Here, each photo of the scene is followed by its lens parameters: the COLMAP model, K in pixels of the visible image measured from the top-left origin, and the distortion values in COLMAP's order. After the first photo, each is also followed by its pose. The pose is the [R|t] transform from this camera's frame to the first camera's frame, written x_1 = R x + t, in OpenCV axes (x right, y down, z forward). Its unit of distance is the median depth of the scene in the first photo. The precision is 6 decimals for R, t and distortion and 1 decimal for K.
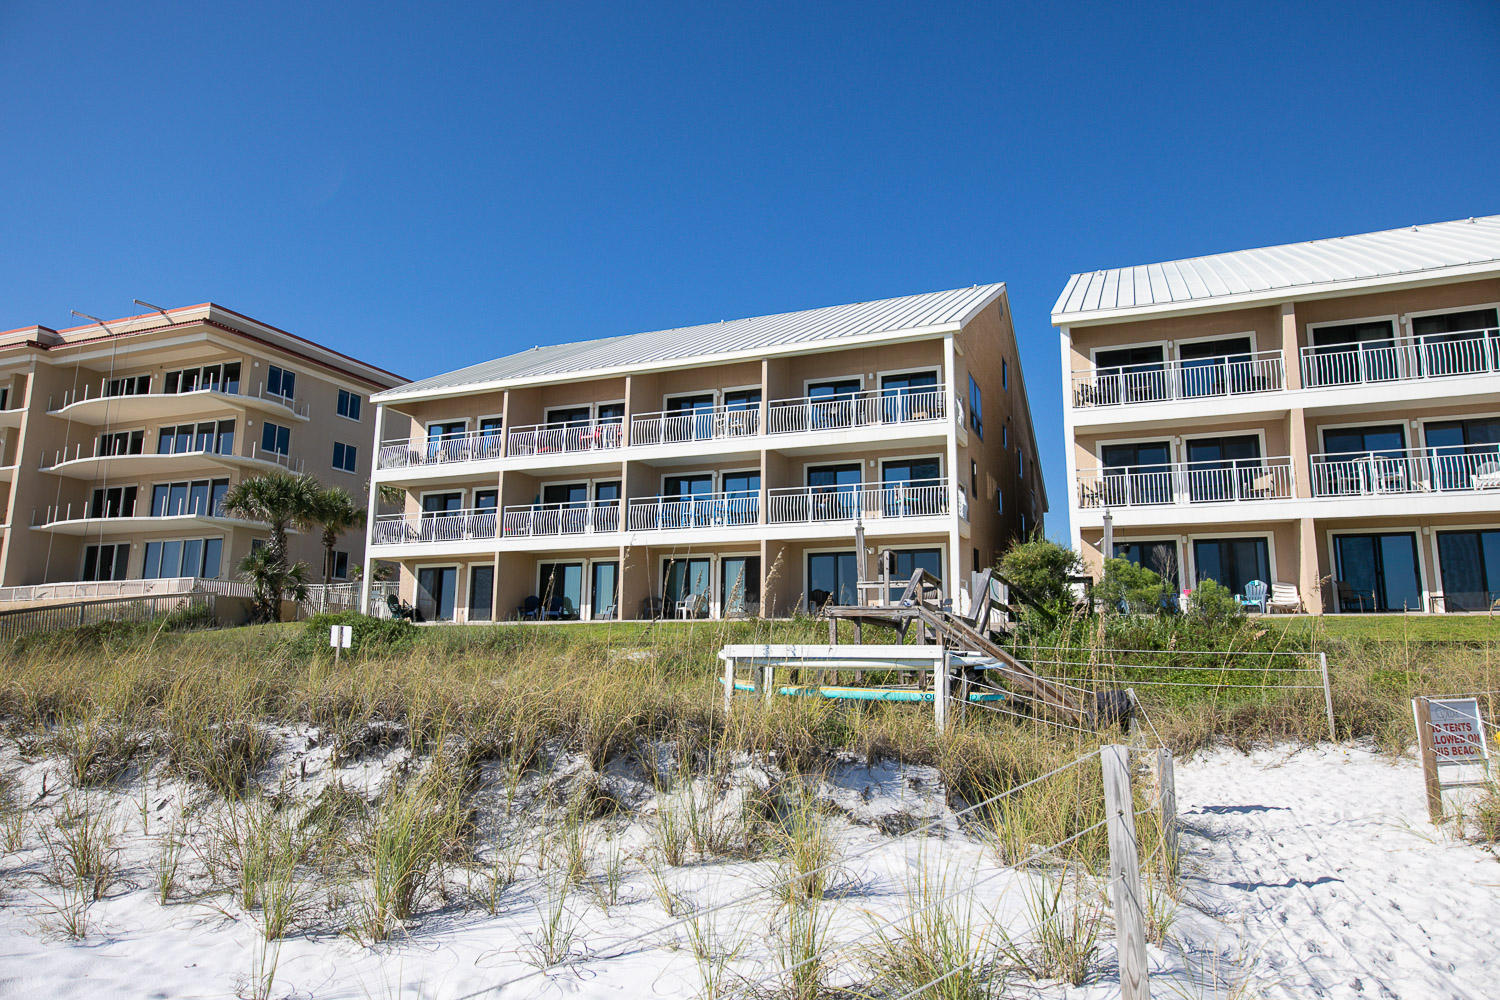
lens RADIAL K [[978.4, 0, 744.5], [0, 978.4, 500.0], [0, 0, 1]] dist [0.015335, 0.001551]
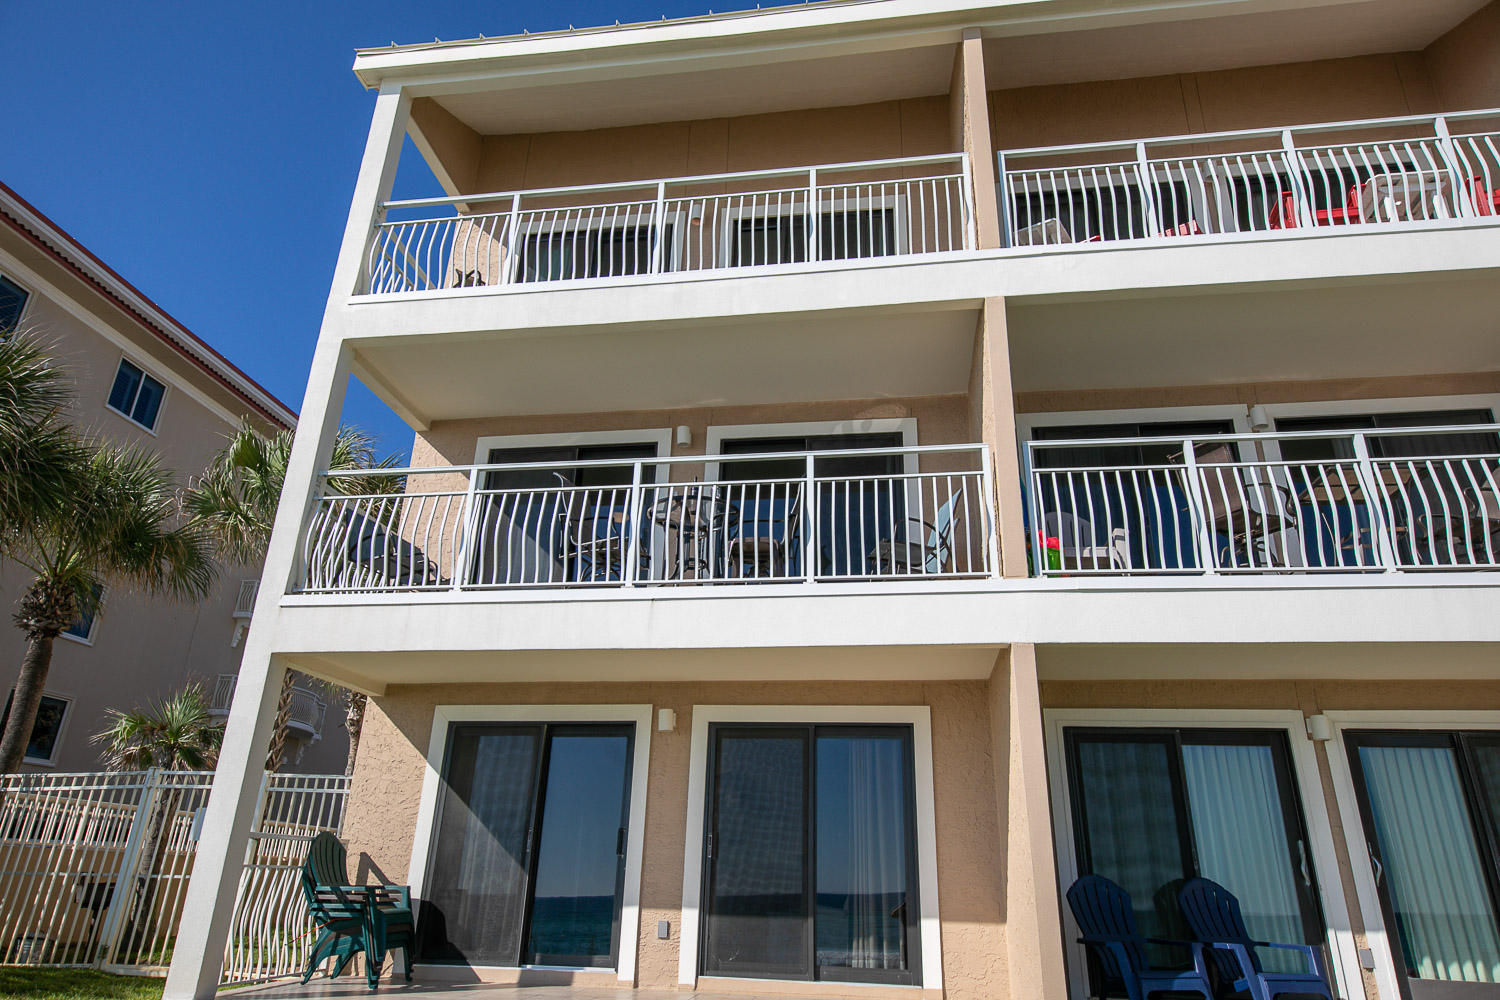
lens RADIAL K [[943.3, 0, 750.0], [0, 943.3, 500.0], [0, 0, 1]] dist [0.012922, 0.000295]
pose [[0.967411, 0.116043, 0.225056, -0.327931], [-0.065164, 0.972965, -0.221568, 0.065105], [-0.244683, 0.199682, 0.948819, 0.766751]]
